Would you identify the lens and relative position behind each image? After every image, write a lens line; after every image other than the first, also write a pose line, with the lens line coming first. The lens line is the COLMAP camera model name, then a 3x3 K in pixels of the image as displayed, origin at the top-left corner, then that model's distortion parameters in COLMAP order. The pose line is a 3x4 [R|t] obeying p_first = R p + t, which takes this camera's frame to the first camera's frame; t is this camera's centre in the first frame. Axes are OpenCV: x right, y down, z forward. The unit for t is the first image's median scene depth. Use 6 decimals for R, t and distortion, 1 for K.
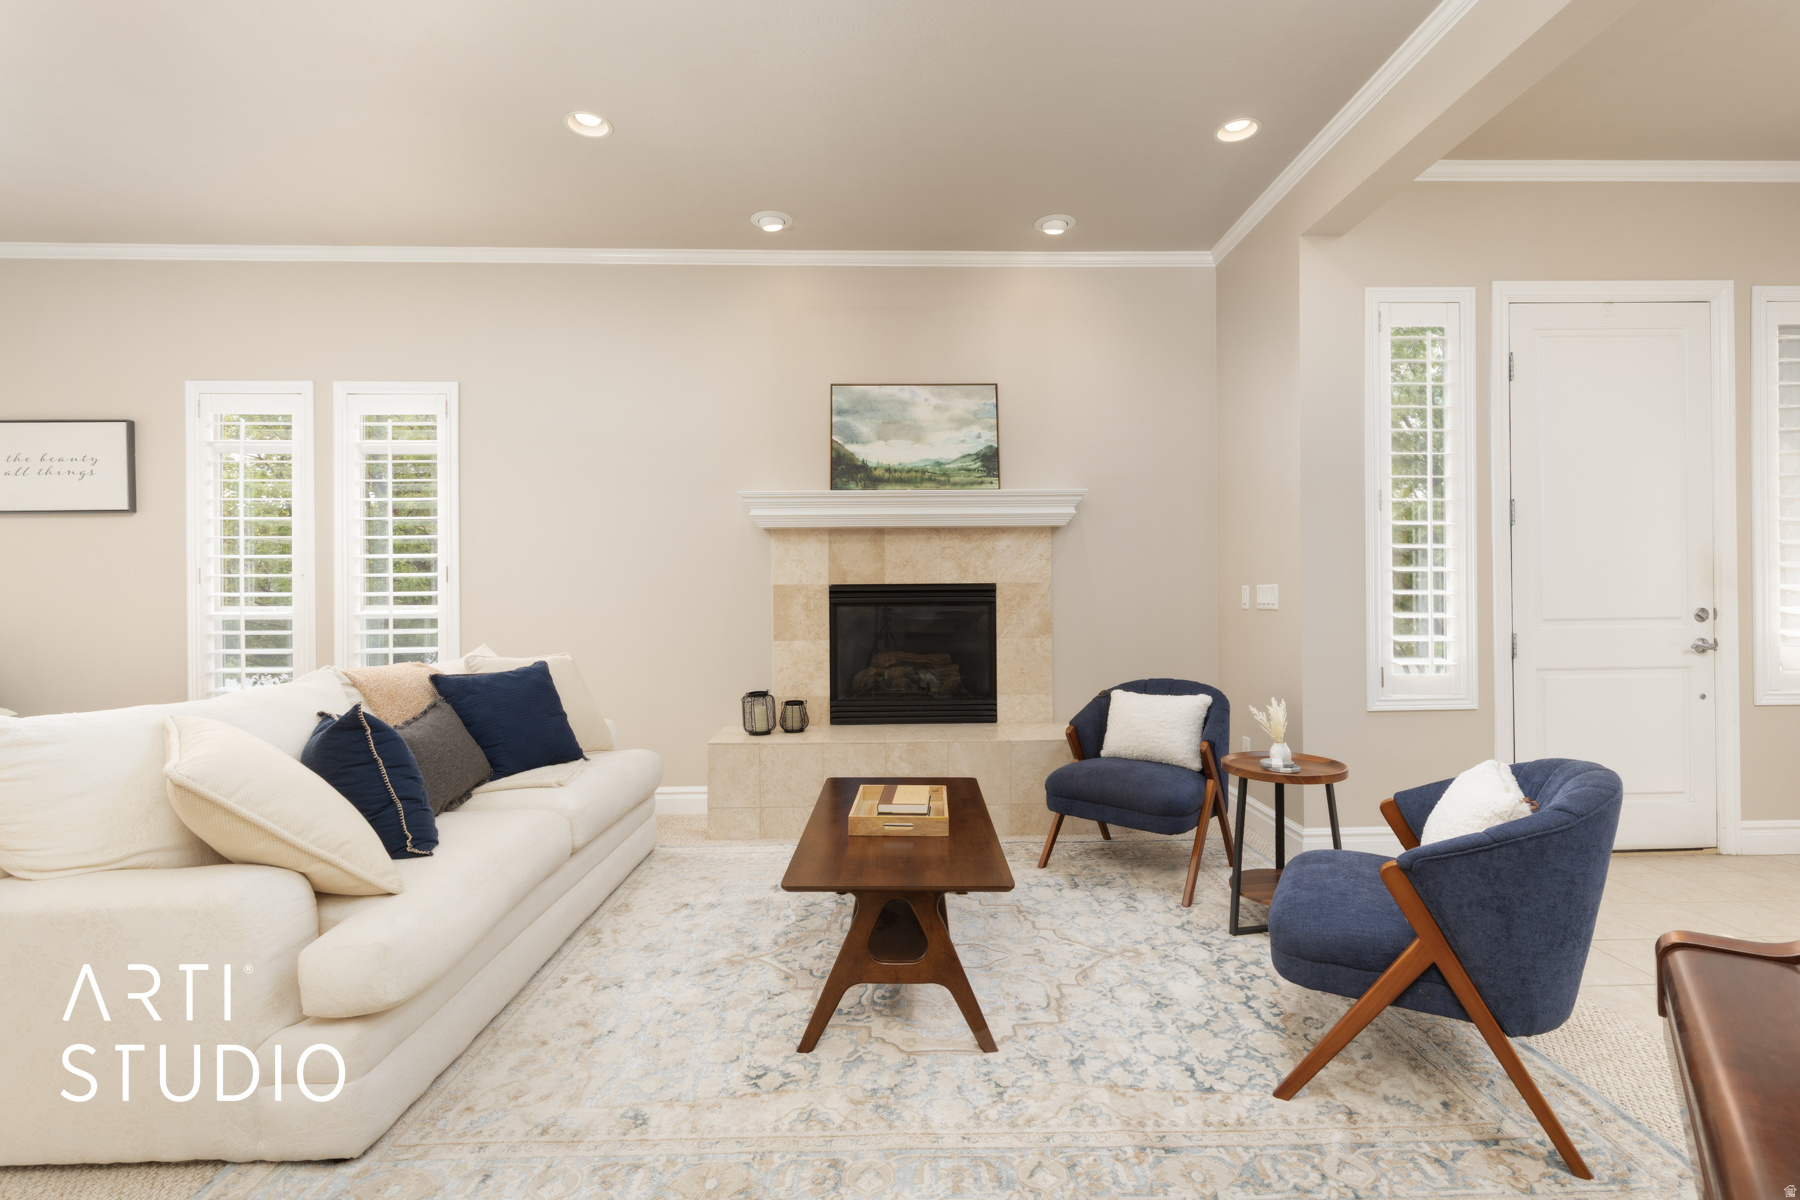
lens RADIAL K [[803.4, 0, 908.2], [0, 803.4, 595.8], [0, 0, 1]] dist [0.011819, -0.003346]
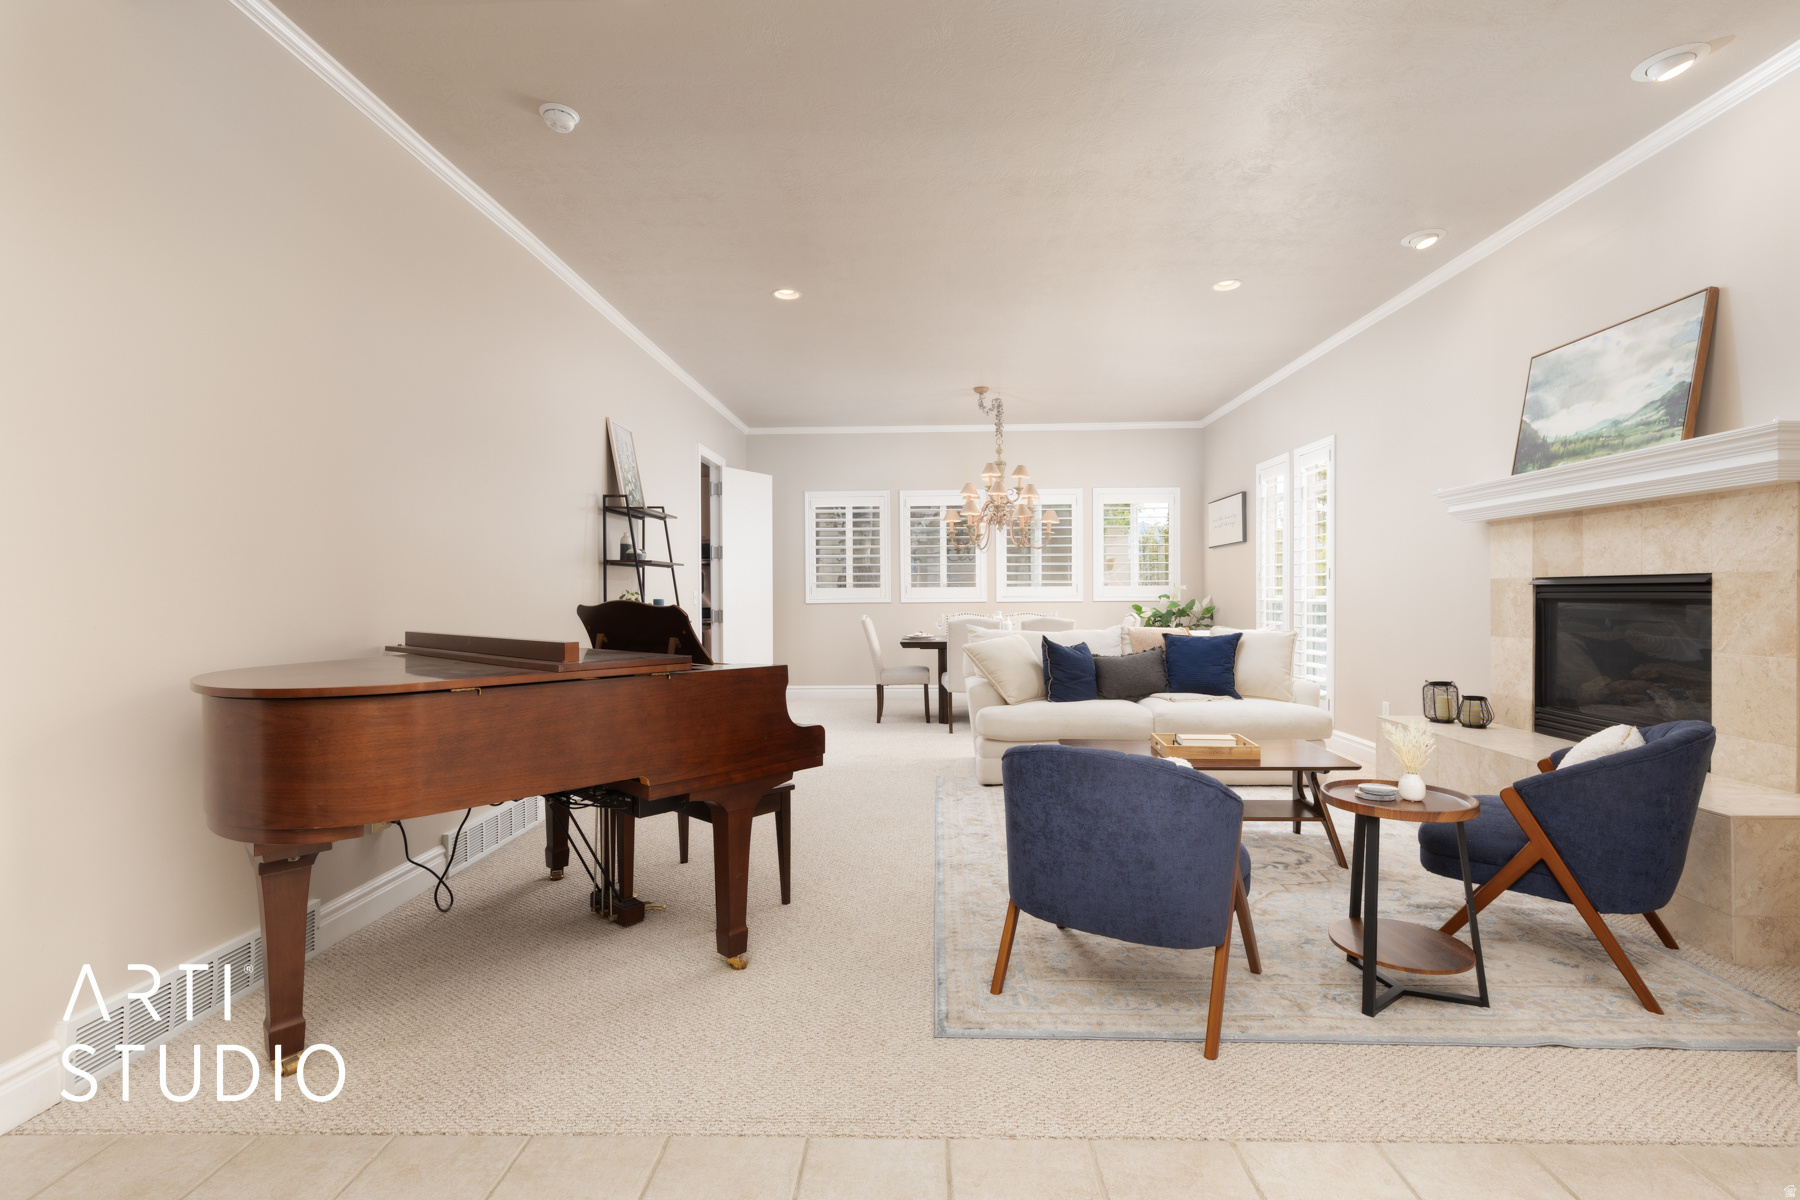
lens RADIAL K [[803.4, 0, 908.2], [0, 803.4, 595.8], [0, 0, 1]] dist [0.011819, -0.003346]
pose [[-0.056307, 0.010781, -0.998355, 0.868355], [0.007403, 0.999919, 0.010380, -0.008451], [0.998386, -0.006807, -0.056382, 0.349971]]
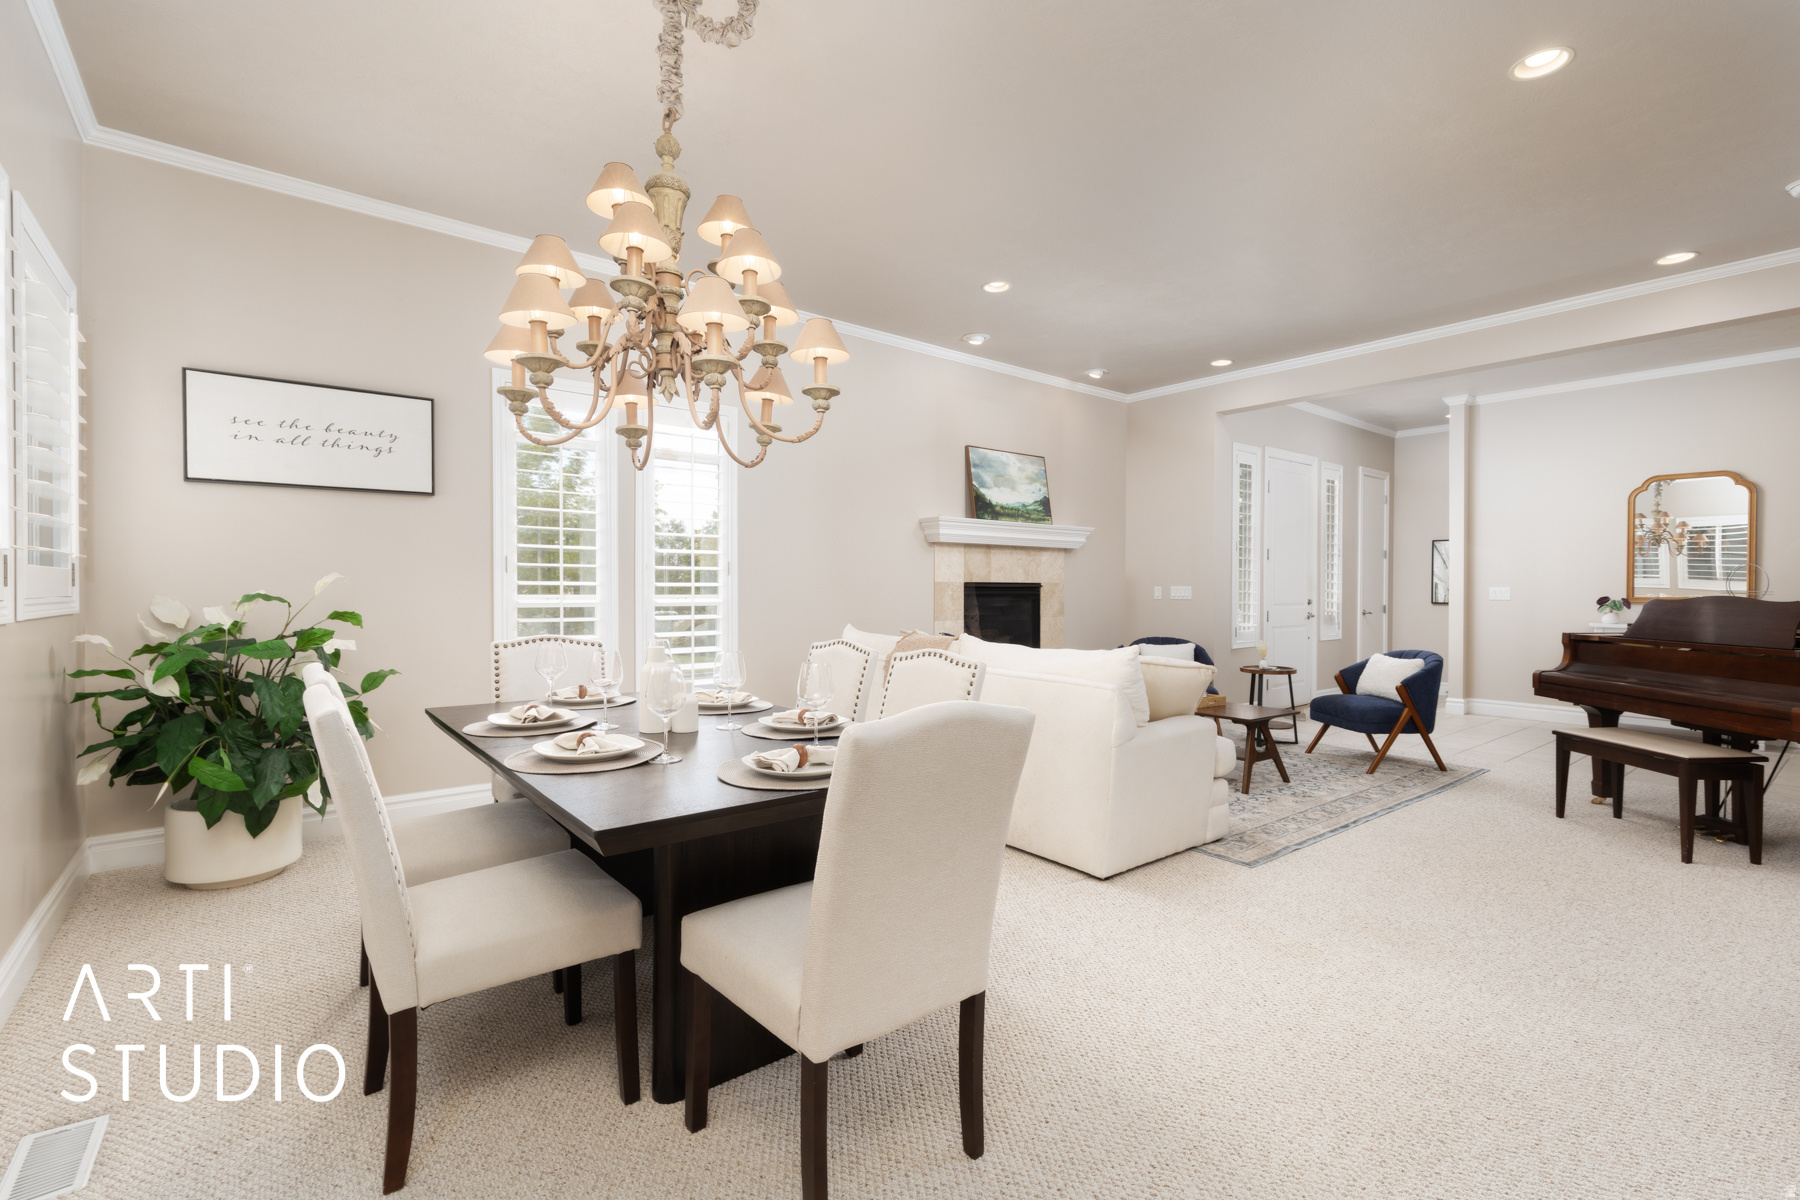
lens RADIAL K [[803.4, 0, 908.2], [0, 803.4, 595.8], [0, 0, 1]] dist [0.011819, -0.003346]
pose [[0.794441, 0.005303, 0.607318, -1.082446], [-0.009783, 0.999944, 0.004066, 0.006140], [-0.607262, -0.009171, 0.794449, -0.101497]]
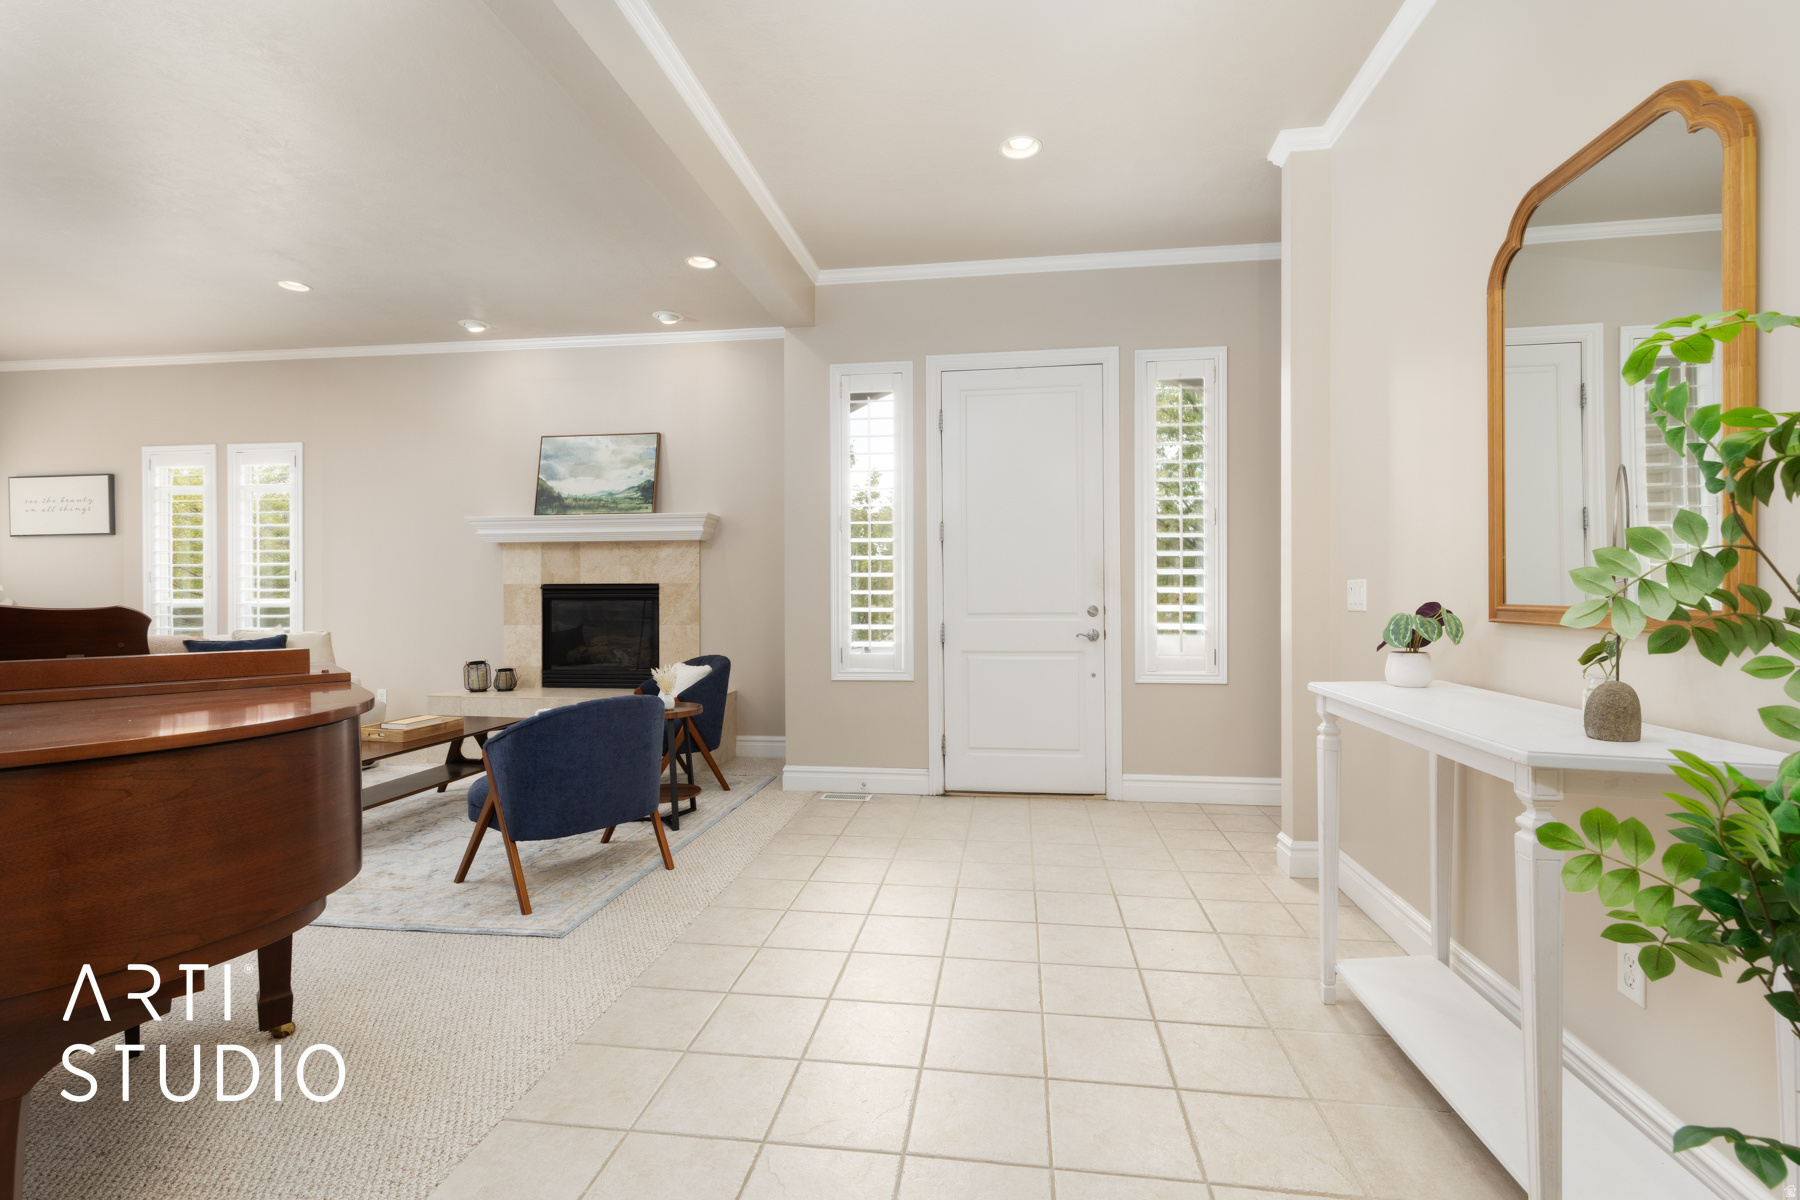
lens RADIAL K [[808.8, 0, 905.2], [0, 808.8, 598.0], [0, 0, 1]] dist [0.009096, -0.001529]
pose [[0.986125, 0.005901, -0.165902, 0.744513], [-0.004456, 0.999949, 0.009084, -0.005909], [0.165947, -0.008219, 0.986100, -0.250145]]
